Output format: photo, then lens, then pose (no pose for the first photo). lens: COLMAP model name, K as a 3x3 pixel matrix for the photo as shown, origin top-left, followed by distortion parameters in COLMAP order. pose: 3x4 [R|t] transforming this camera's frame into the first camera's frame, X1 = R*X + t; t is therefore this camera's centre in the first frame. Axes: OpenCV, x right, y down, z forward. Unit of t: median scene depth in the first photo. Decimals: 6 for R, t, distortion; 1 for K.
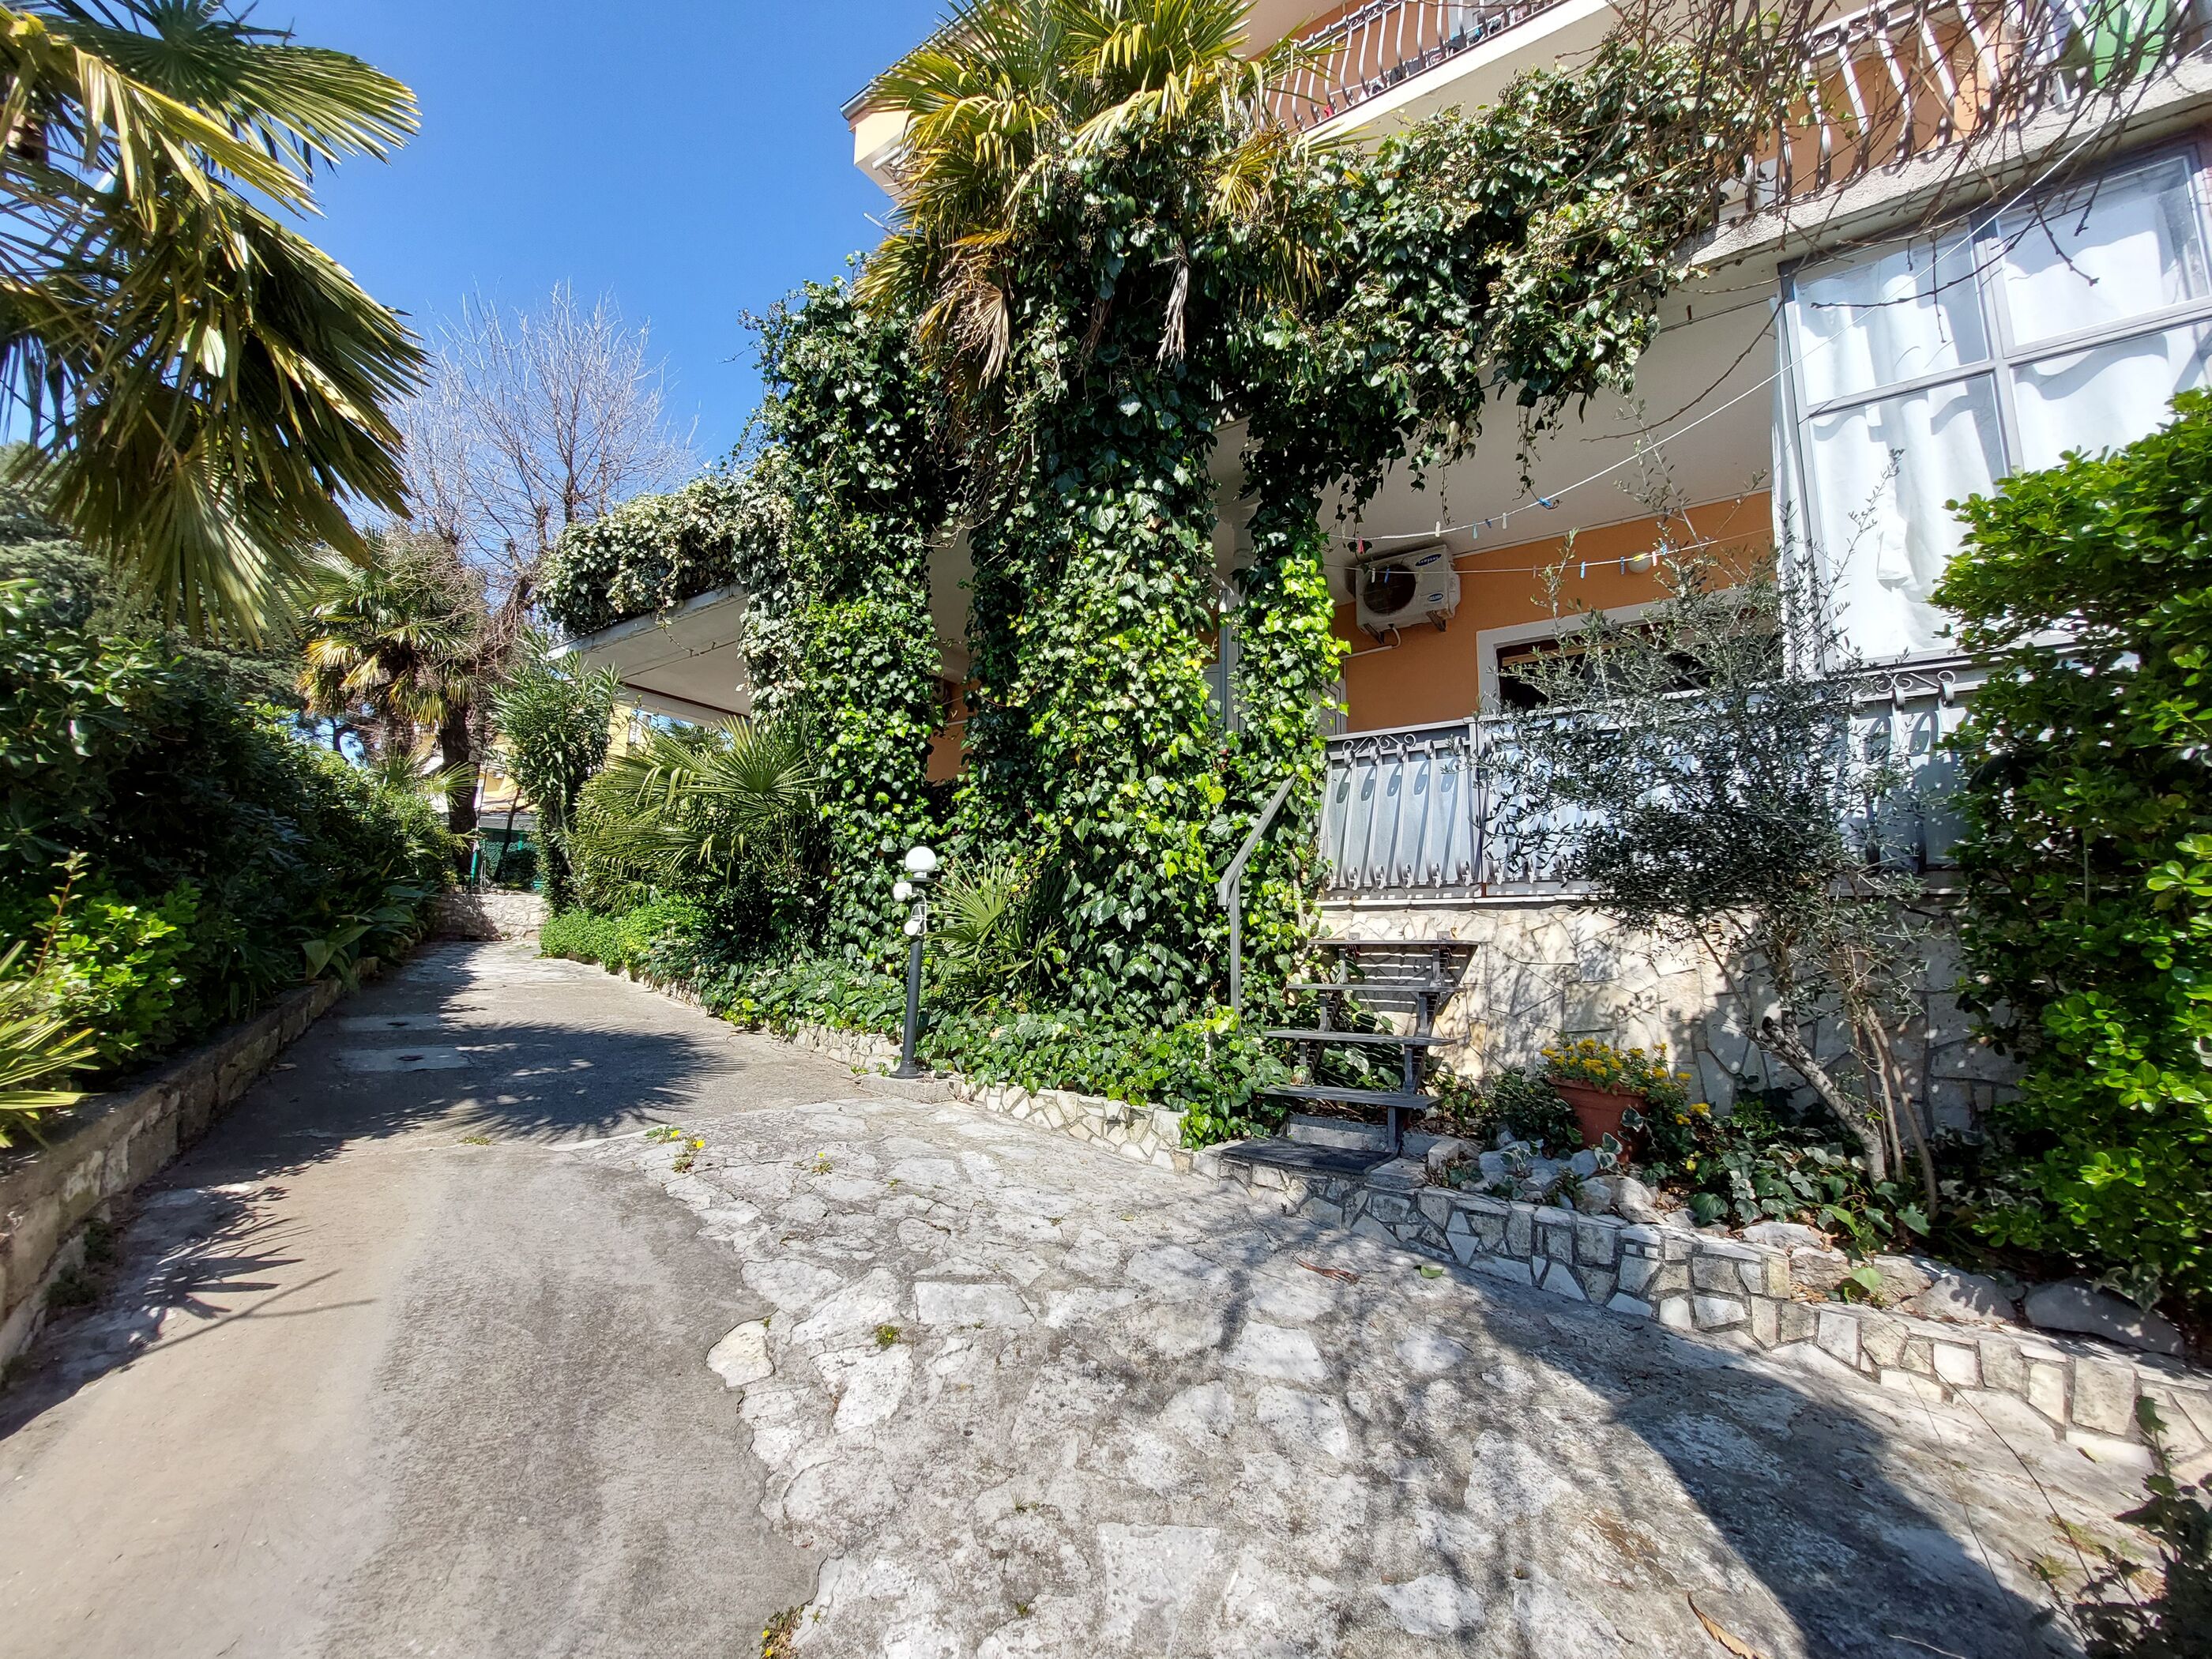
lens RADIAL K [[875.6, 0, 1104.2], [0, 875.6, 839.2], [0, 0, 1]] dist [-0.016642, -0.000919]
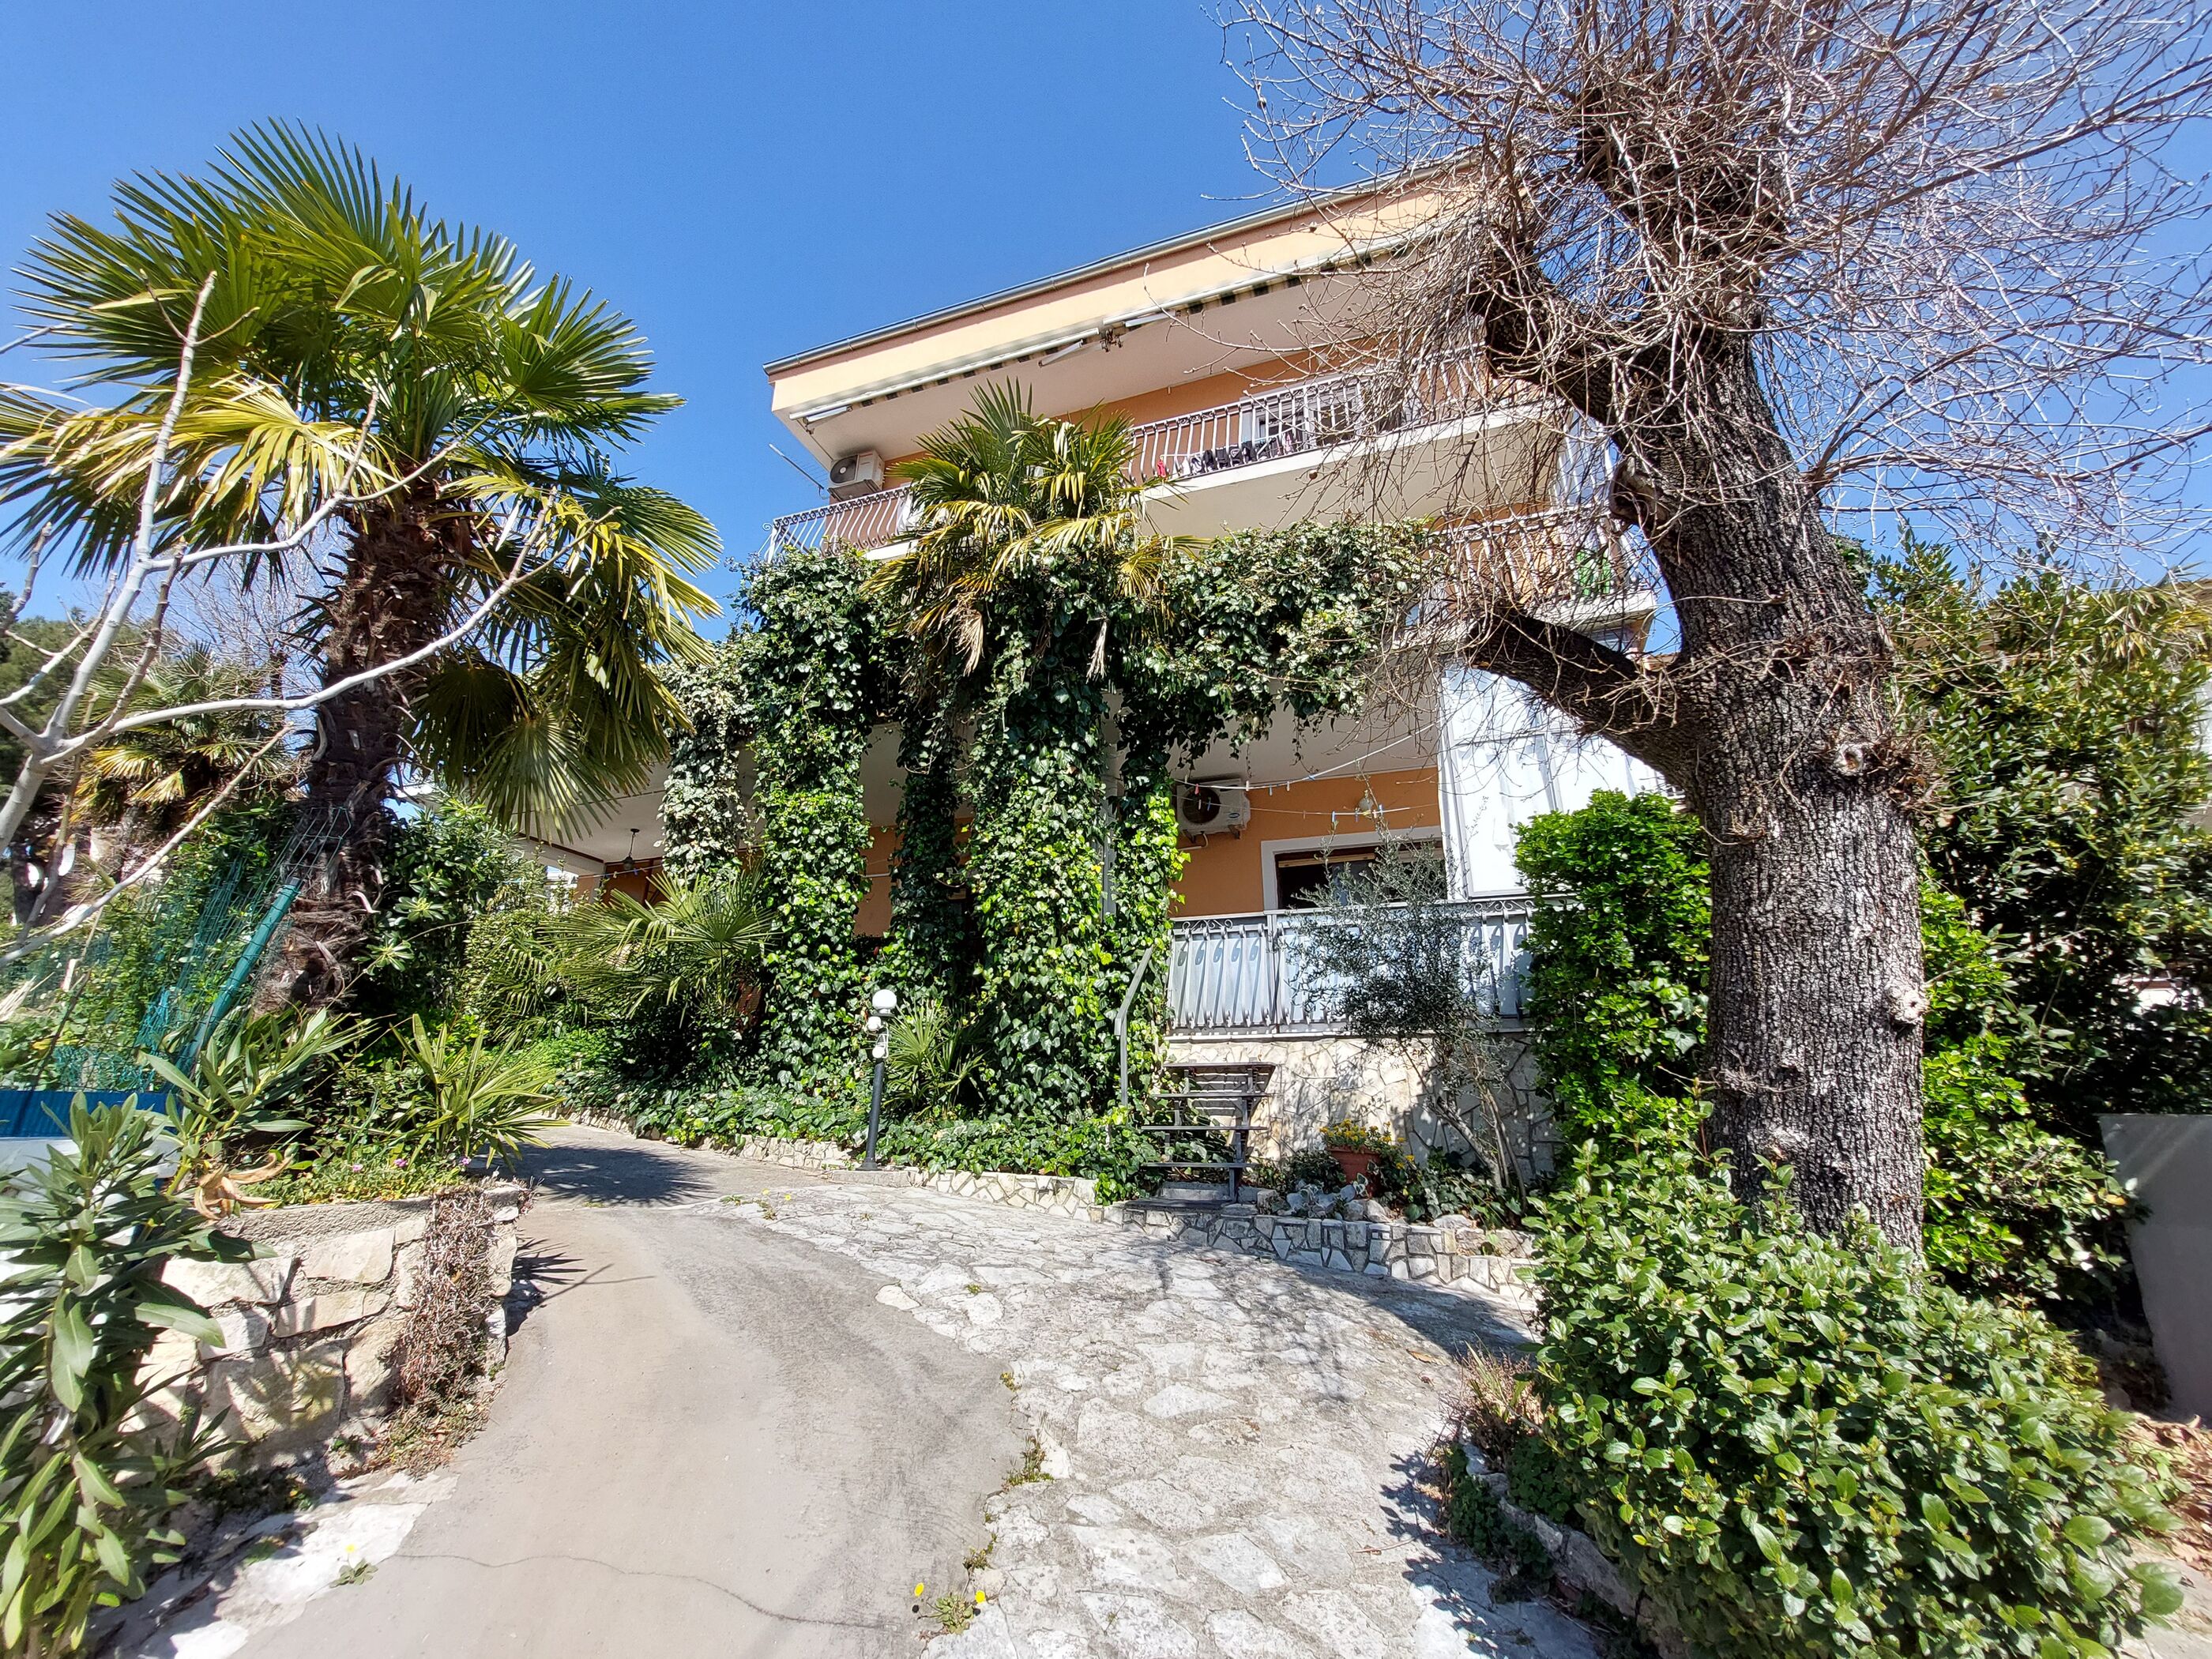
lens RADIAL K [[875.6, 0, 1104.2], [0, 875.6, 839.2], [0, 0, 1]] dist [-0.016642, -0.000919]
pose [[0.966408, 0.066342, 0.248303, -0.247654], [-0.022895, 0.984492, -0.173928, 0.007068], [-0.255991, 0.162400, 0.952940, -0.402227]]
